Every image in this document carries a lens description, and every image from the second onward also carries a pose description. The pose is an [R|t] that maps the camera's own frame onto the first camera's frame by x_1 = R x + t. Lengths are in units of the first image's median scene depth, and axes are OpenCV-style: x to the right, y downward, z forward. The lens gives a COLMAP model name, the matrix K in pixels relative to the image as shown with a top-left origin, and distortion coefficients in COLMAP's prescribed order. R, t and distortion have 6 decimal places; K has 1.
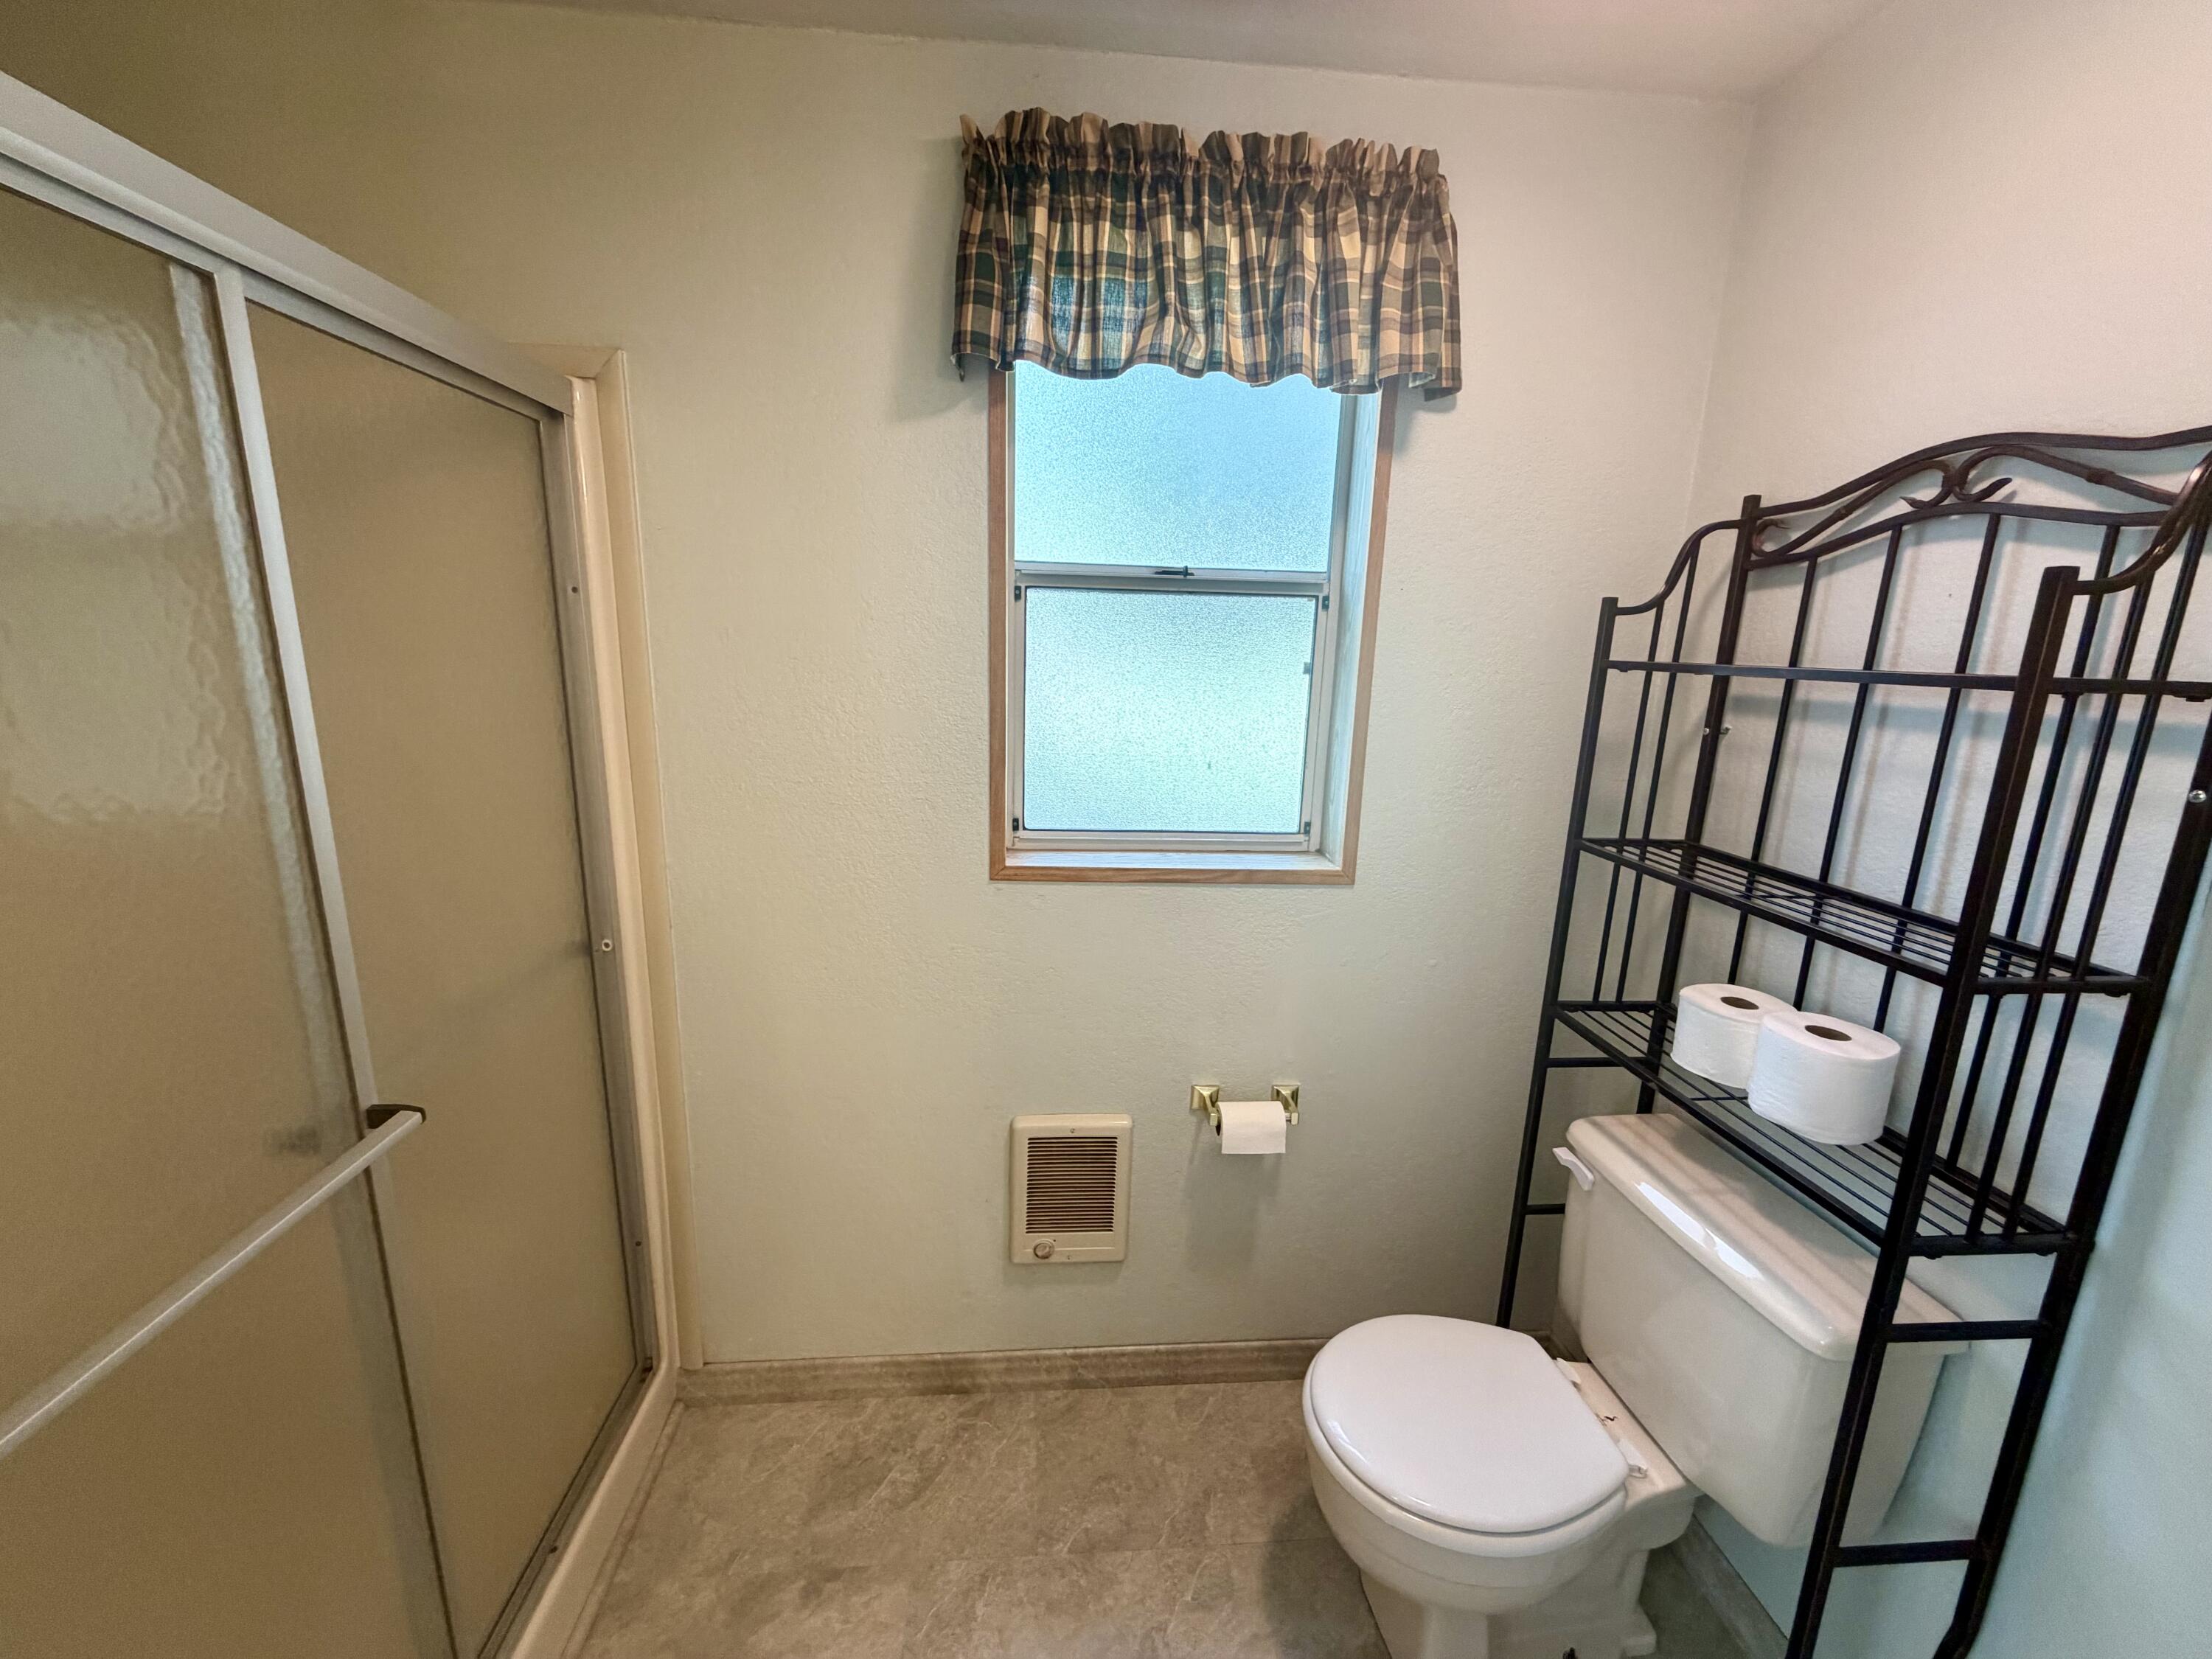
lens RADIAL K [[884.6, 0, 1102.0], [0, 884.6, 827.0], [0, 0, 1]] dist [-0.005973, 0.002081]
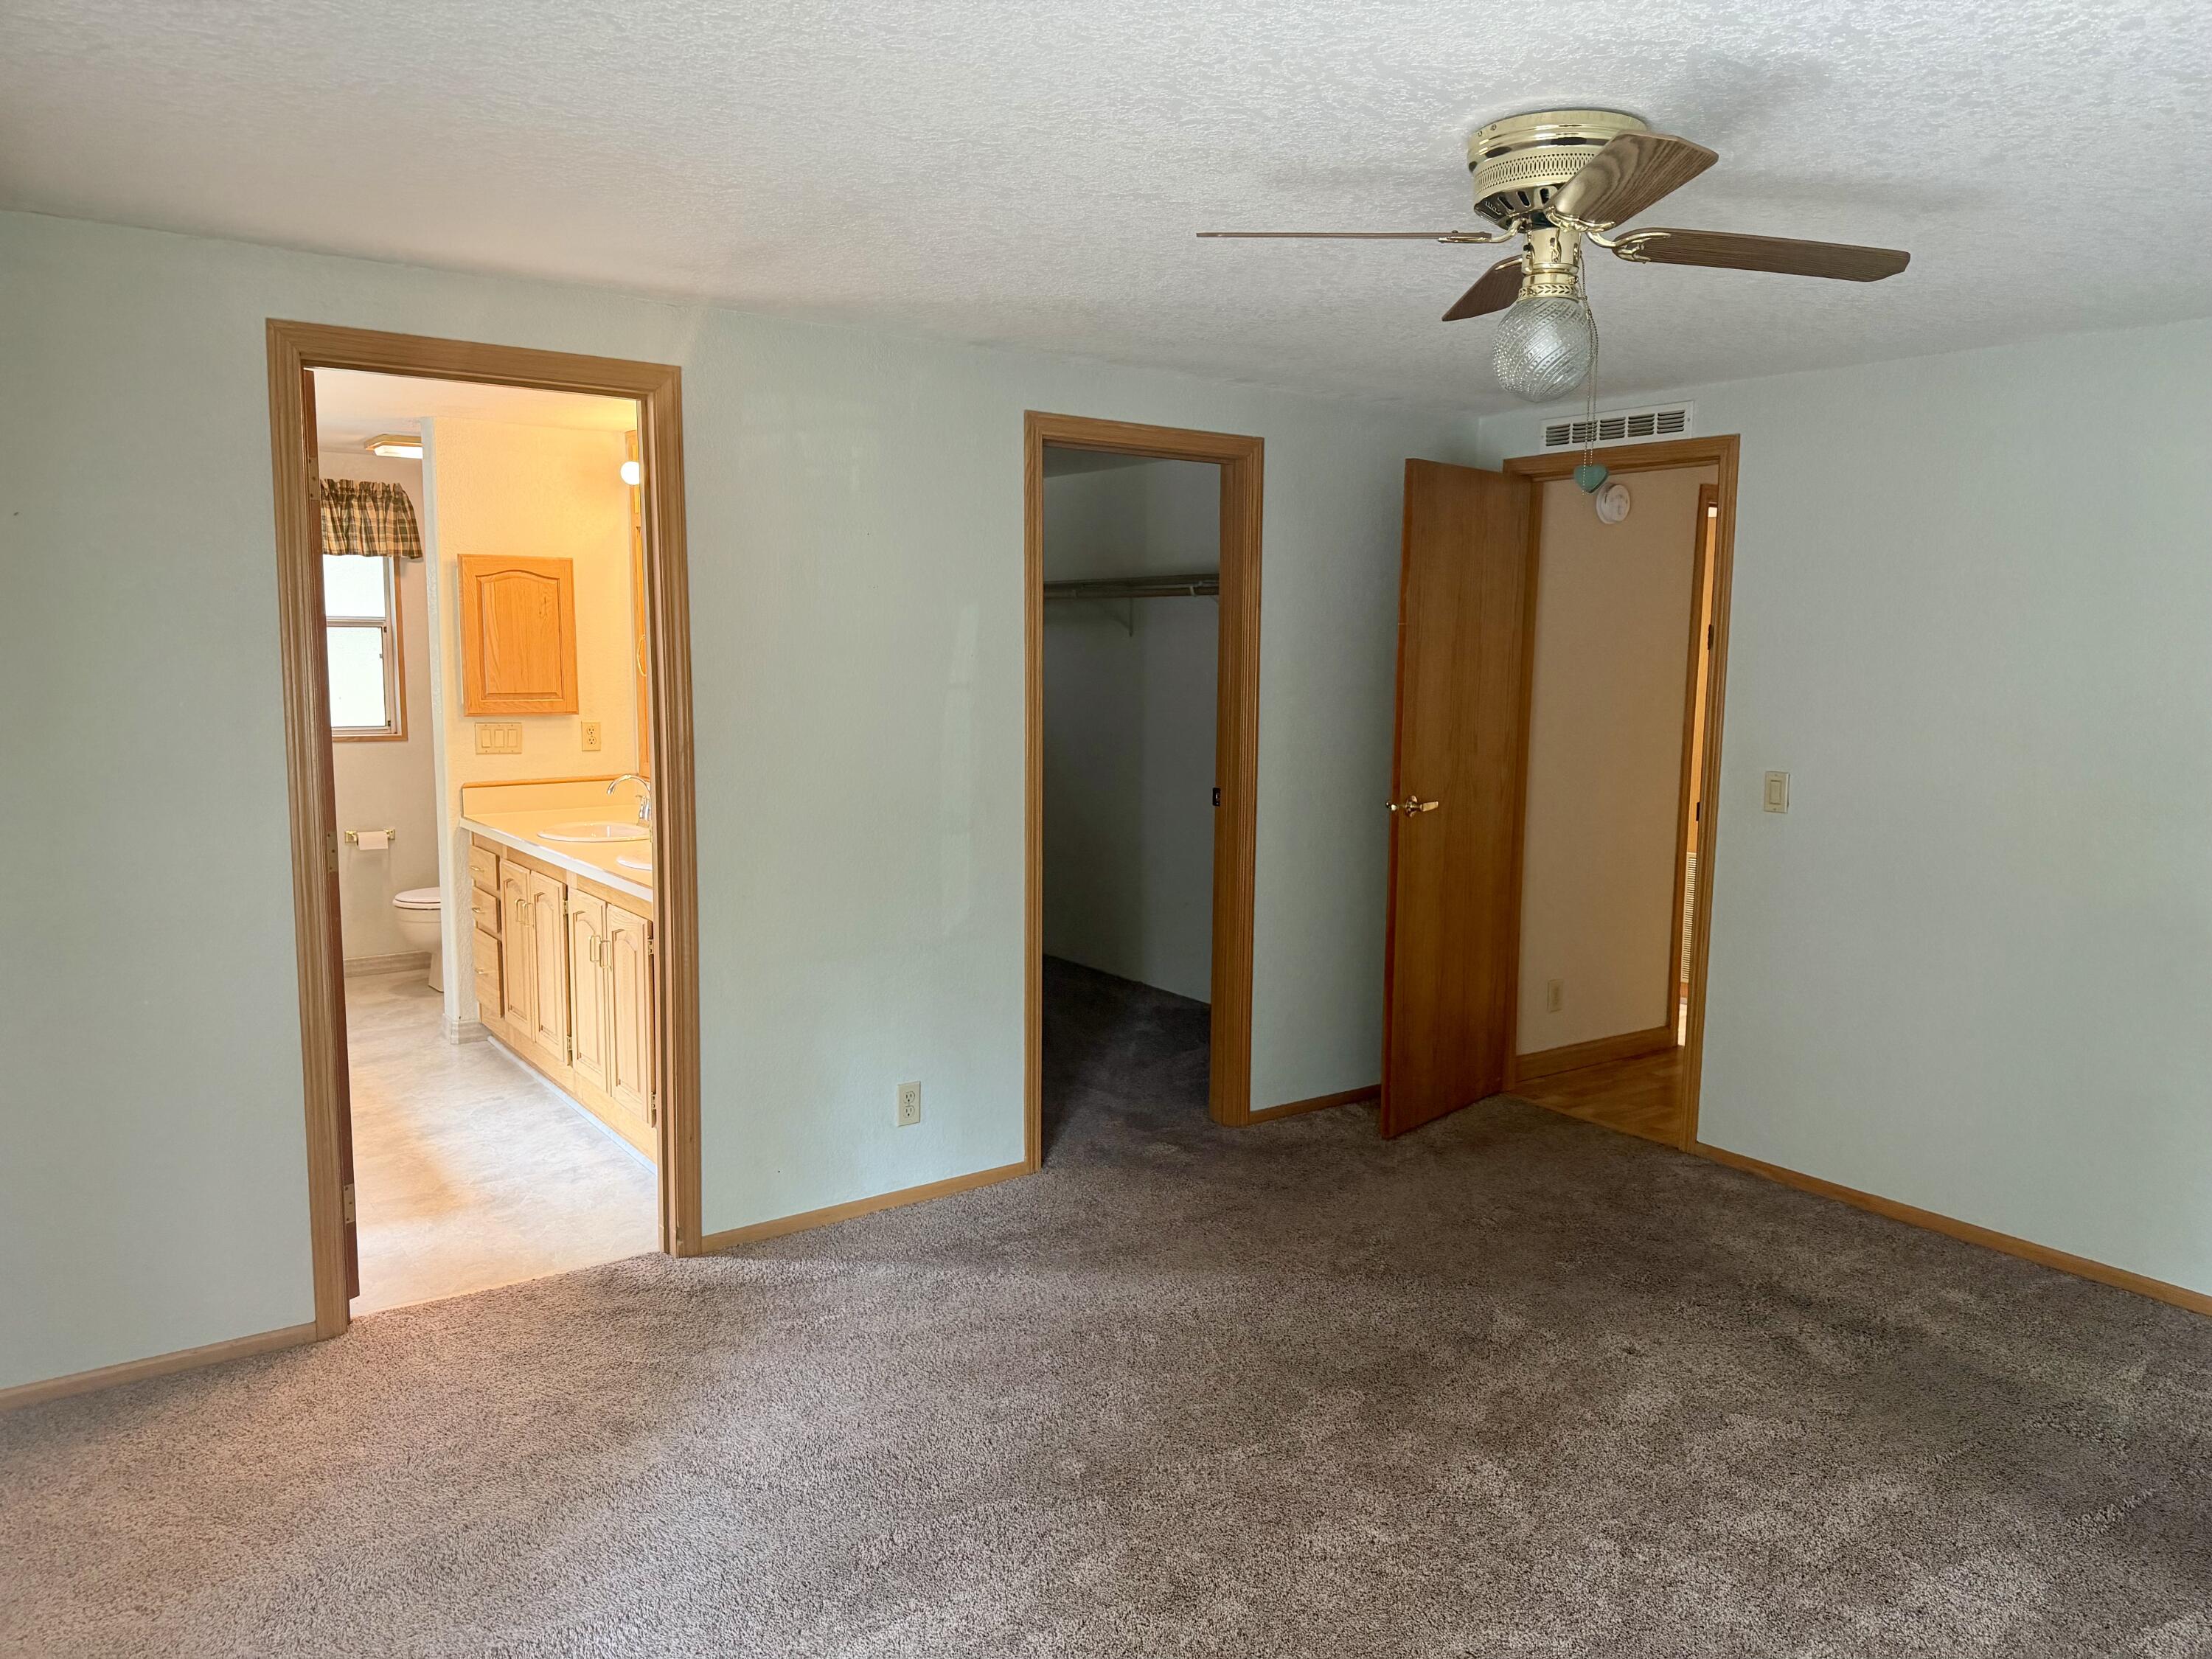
lens RADIAL K [[1556.8, 0, 1101.4], [0, 1556.8, 828.8], [0, 0, 1]] dist [0.048823, -0.069814]
pose [[0.858157, -0.074862, 0.507900, -0.370560], [0.120936, 0.990948, -0.058276, 0.990725], [-0.498940, 0.111434, 0.859442, -4.609538]]
